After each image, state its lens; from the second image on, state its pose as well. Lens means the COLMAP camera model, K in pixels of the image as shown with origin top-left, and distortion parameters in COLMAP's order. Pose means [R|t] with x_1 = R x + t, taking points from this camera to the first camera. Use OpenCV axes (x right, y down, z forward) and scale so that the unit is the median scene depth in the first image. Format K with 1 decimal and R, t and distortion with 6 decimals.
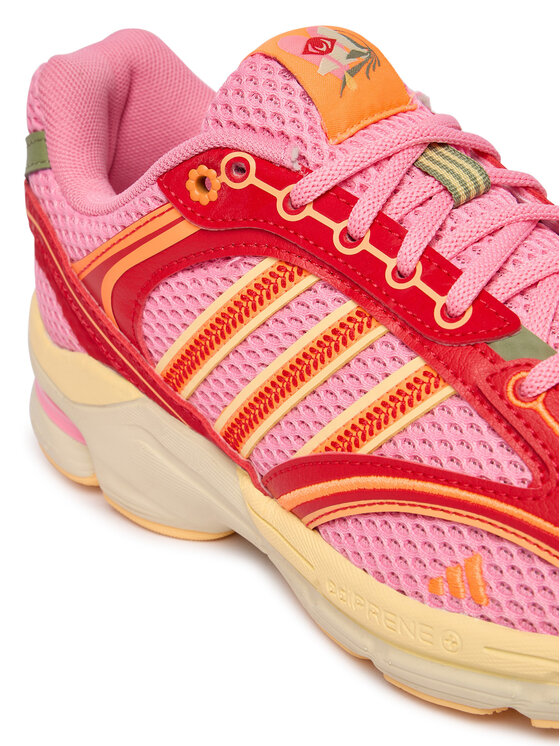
lens RADIAL K [[1589.7, 0, 280.0], [0, 1589.7, 373.0], [0, 0, 1]] dist [-0.185974, 0.019094]
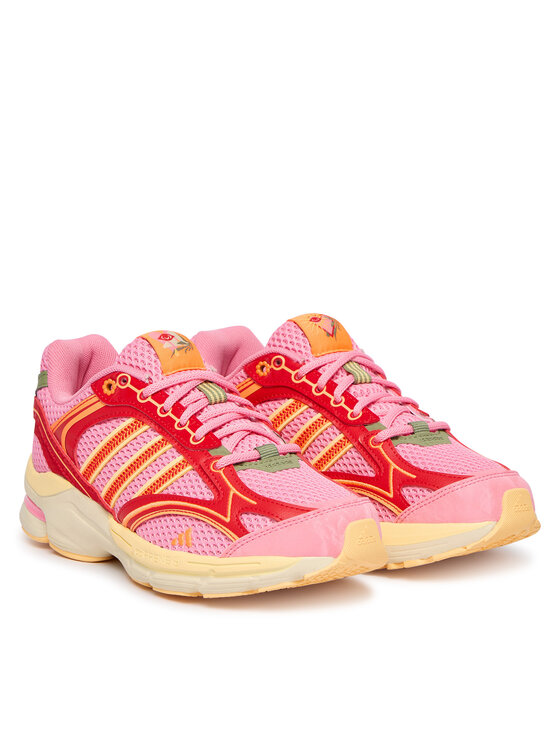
lens RADIAL K [[2220.4, 0, 280.0], [0, 2220.4, 373.0], [0, 0, 1]] dist [0.765807, -52.766684]
pose [[0.991989, 0.110862, -0.060564, 0.413376], [-0.123528, 0.951618, -0.281359, 0.784166], [0.026442, 0.286587, 0.957689, -2.244142]]
